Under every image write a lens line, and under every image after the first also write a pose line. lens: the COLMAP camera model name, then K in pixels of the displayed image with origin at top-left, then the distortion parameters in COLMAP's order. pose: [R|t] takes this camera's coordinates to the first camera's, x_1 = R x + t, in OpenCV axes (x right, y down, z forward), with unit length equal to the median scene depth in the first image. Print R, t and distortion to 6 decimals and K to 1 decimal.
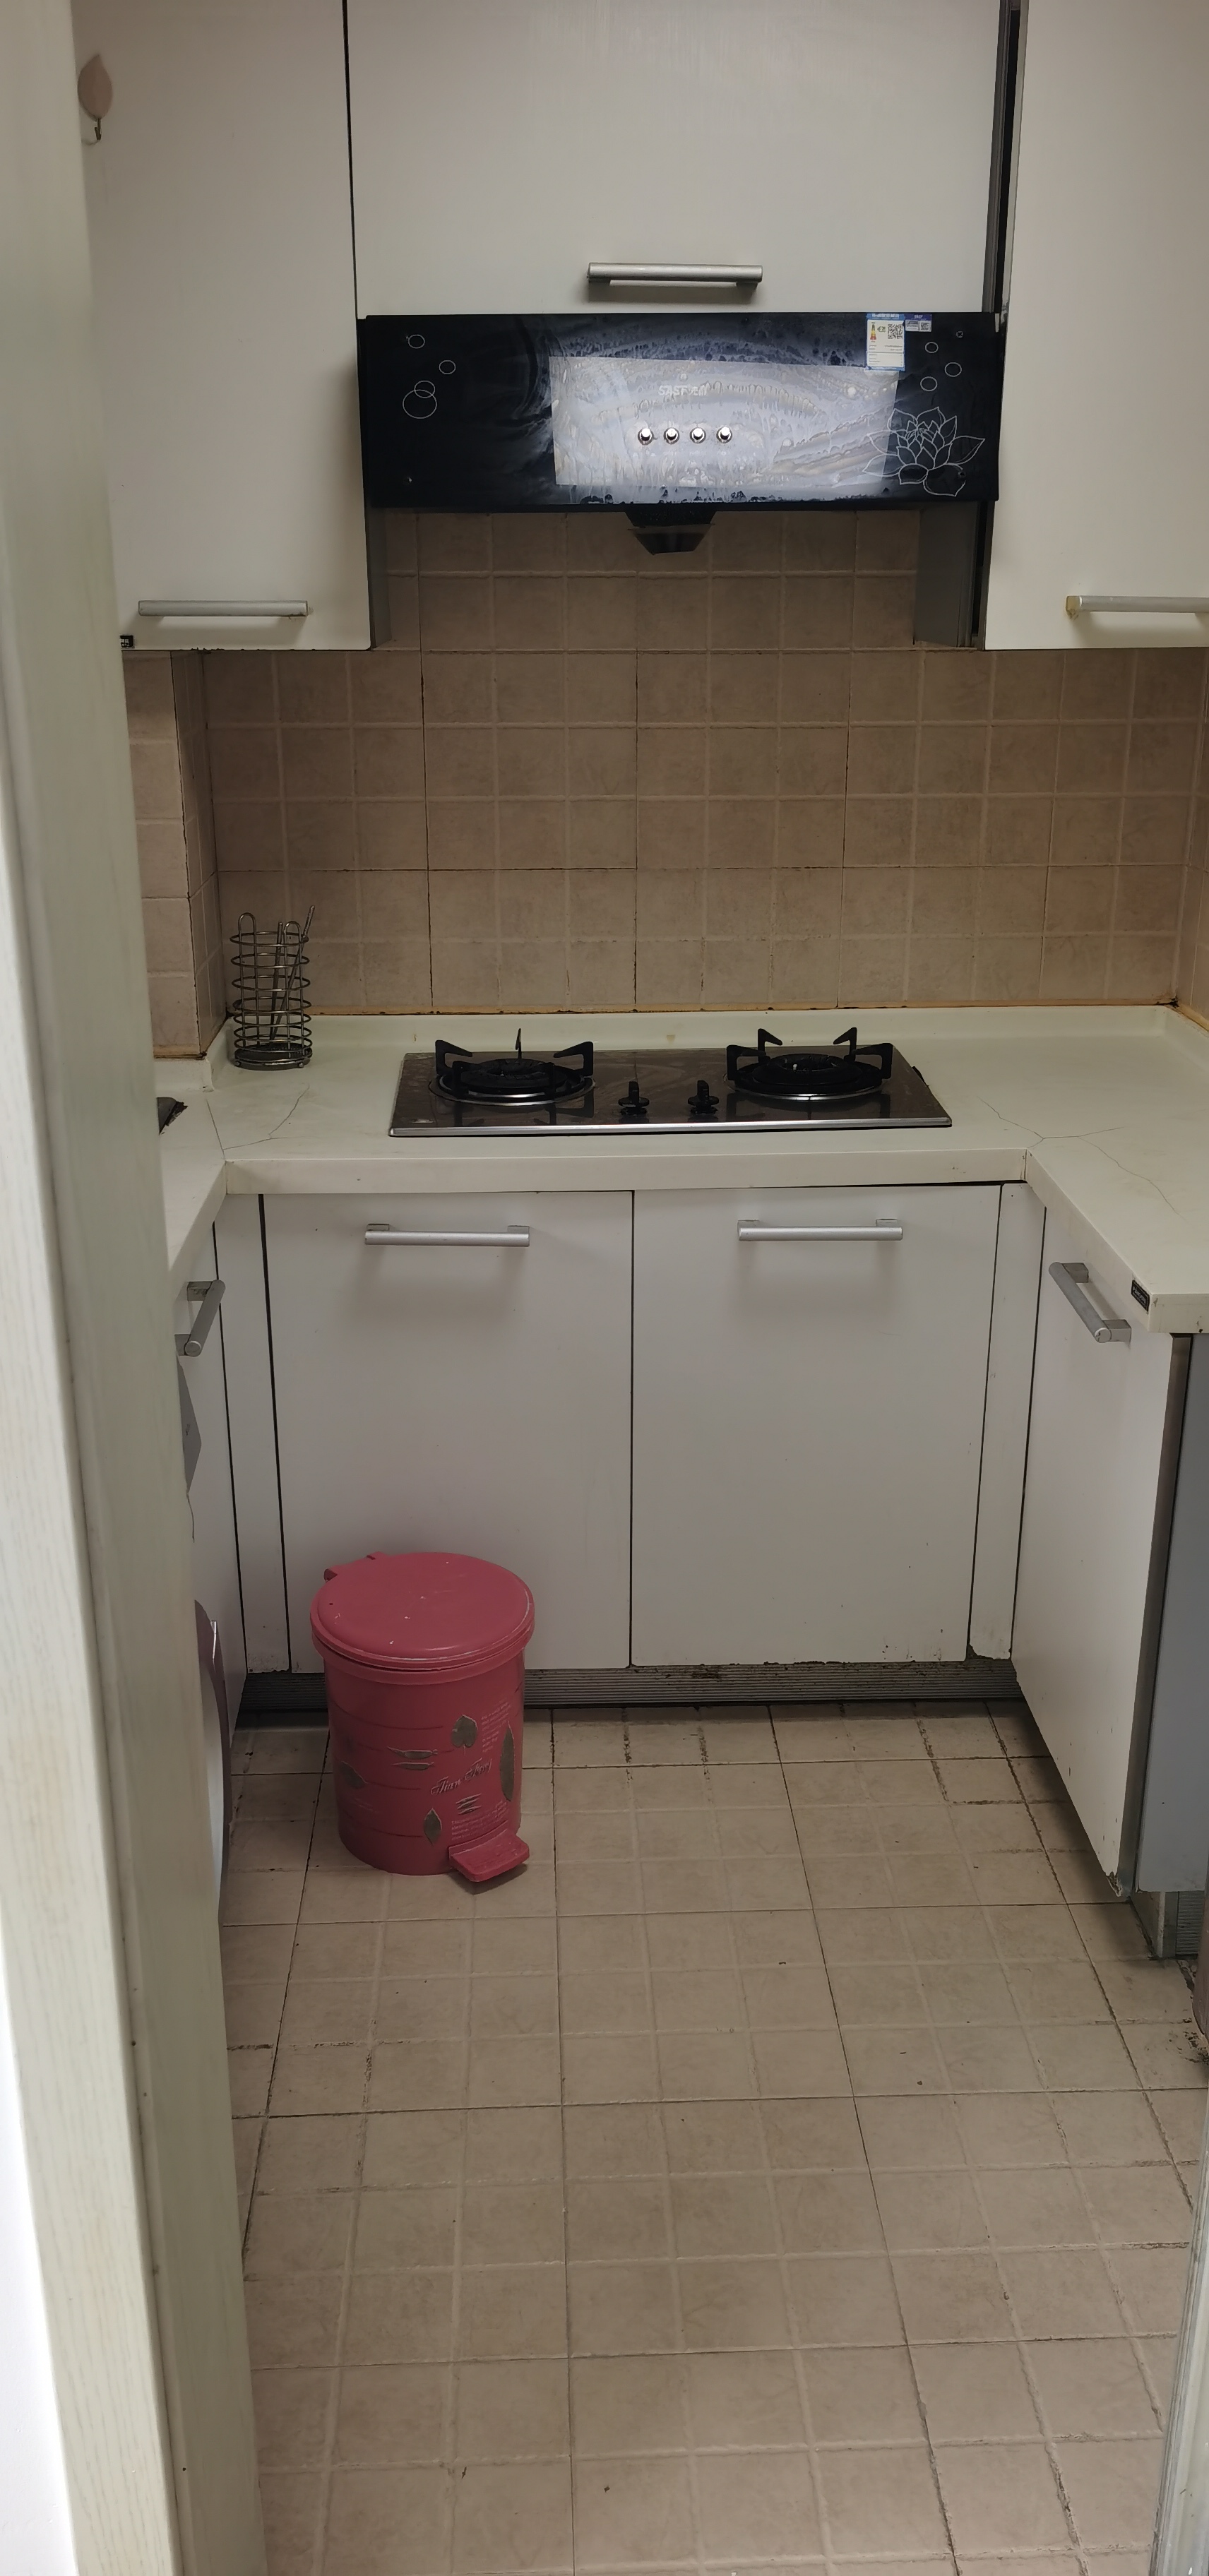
lens RADIAL K [[1981.4, 0, 604.5], [0, 1981.4, 1288.0], [0, 0, 1]] dist [0.067885, -0.099653]
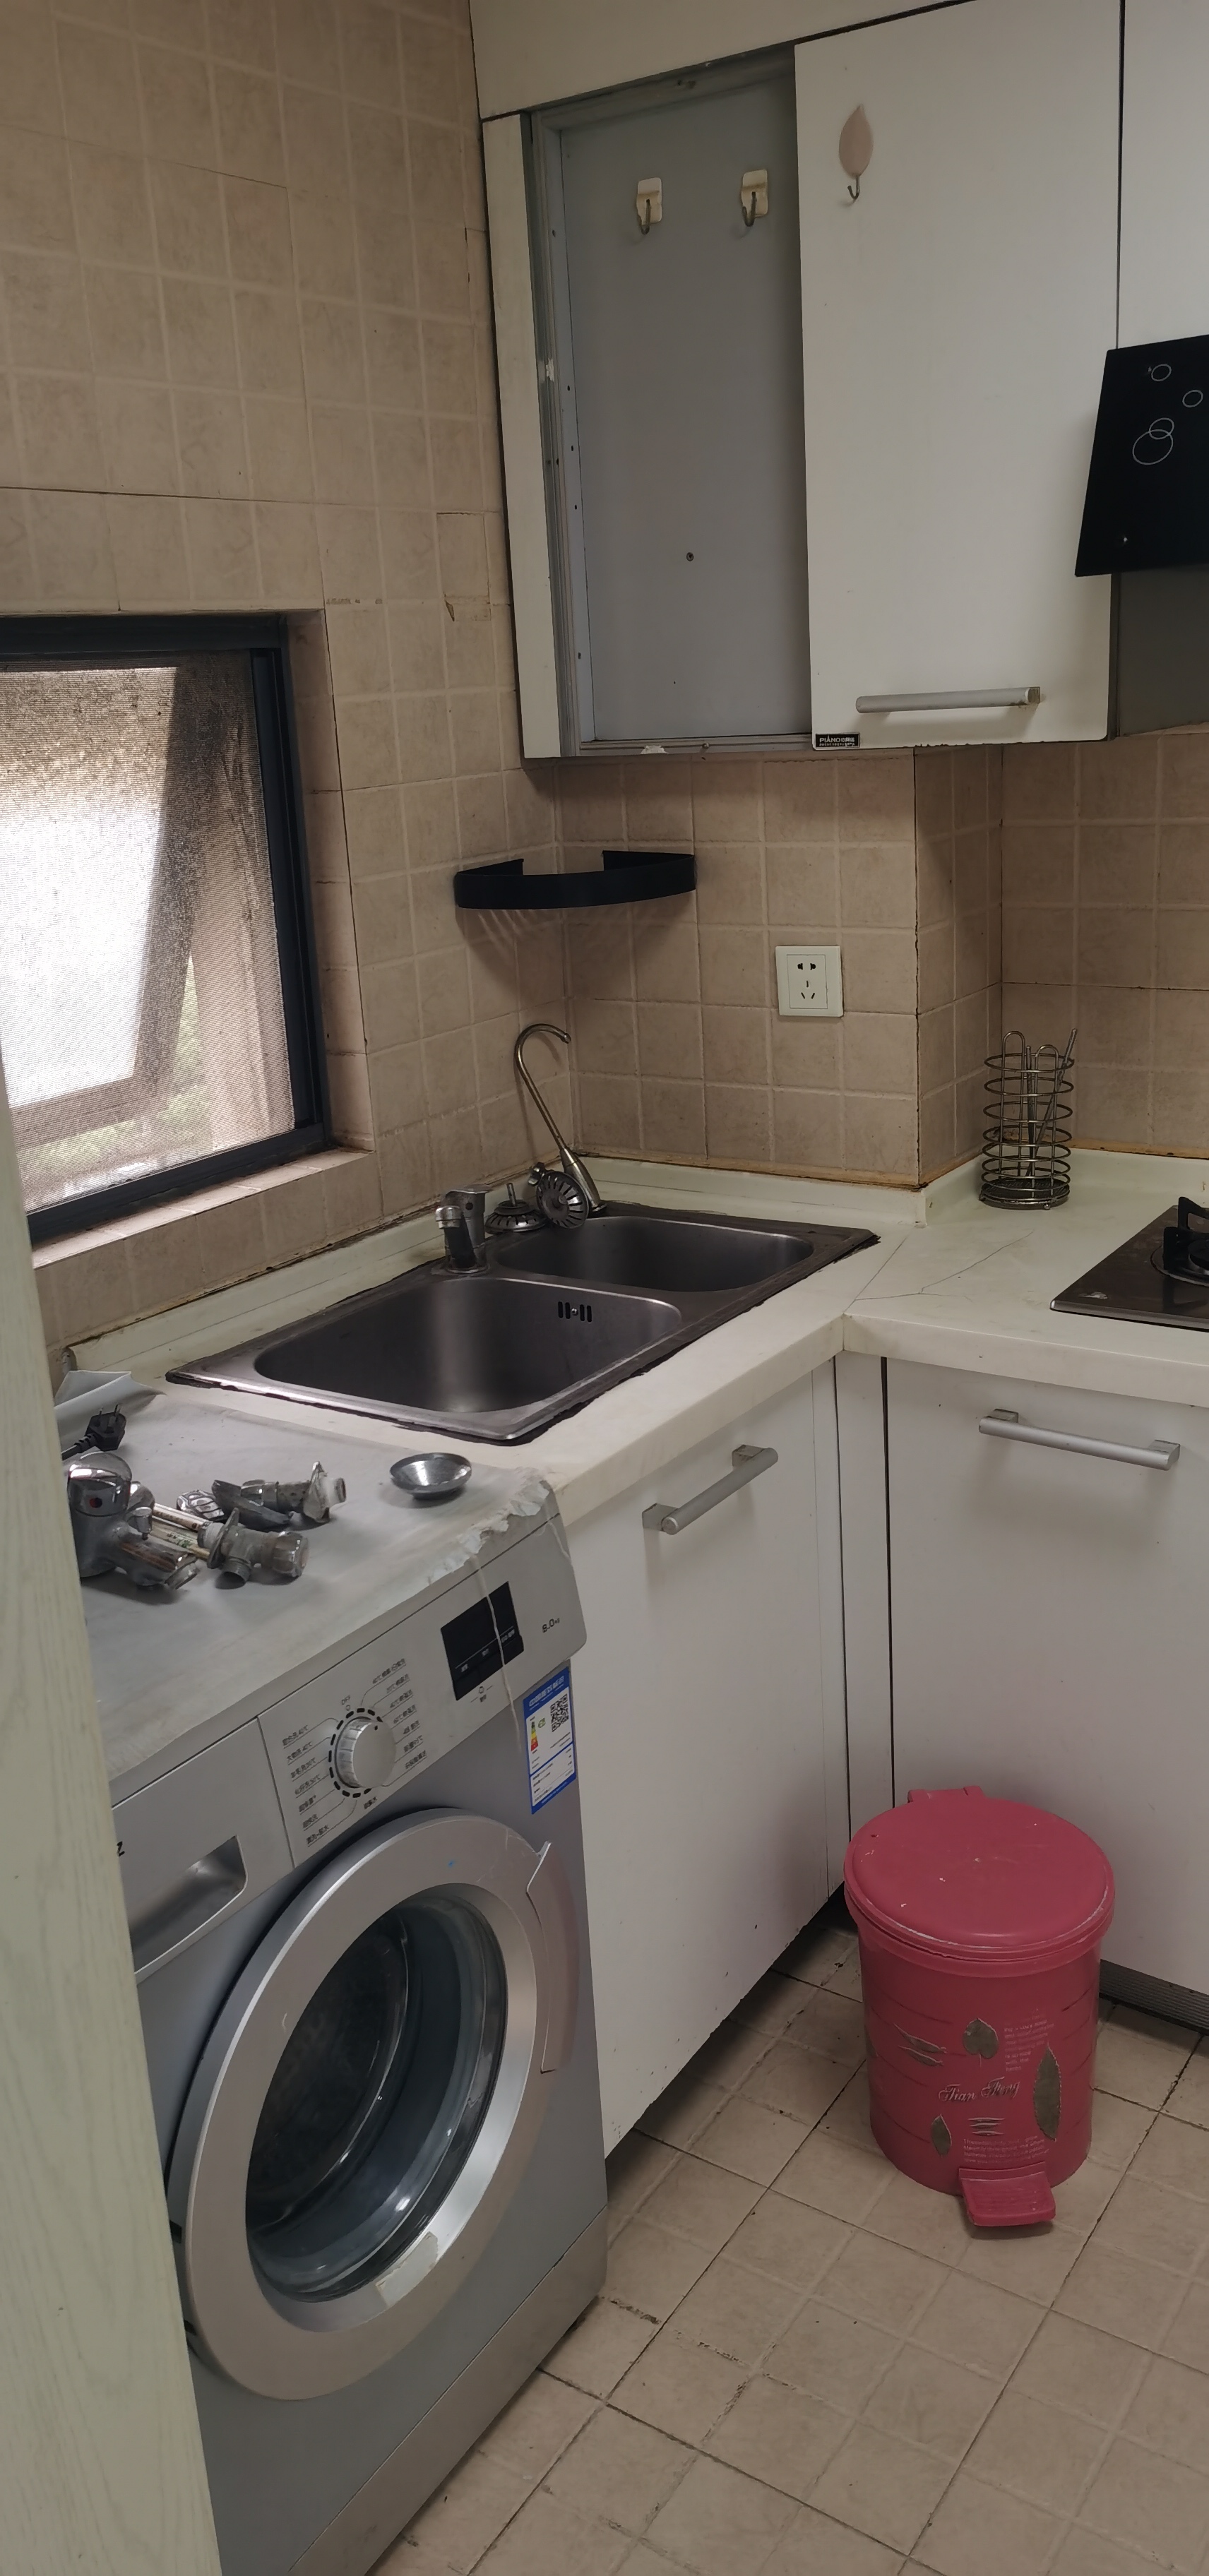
lens RADIAL K [[1981.4, 0, 604.5], [0, 1981.4, 1288.0], [0, 0, 1]] dist [0.067885, -0.099653]
pose [[0.803220, 0.133675, -0.580489, 0.234530], [-0.148913, 0.988614, 0.021608, -0.076973], [0.576769, 0.069086, 0.813981, 0.204870]]
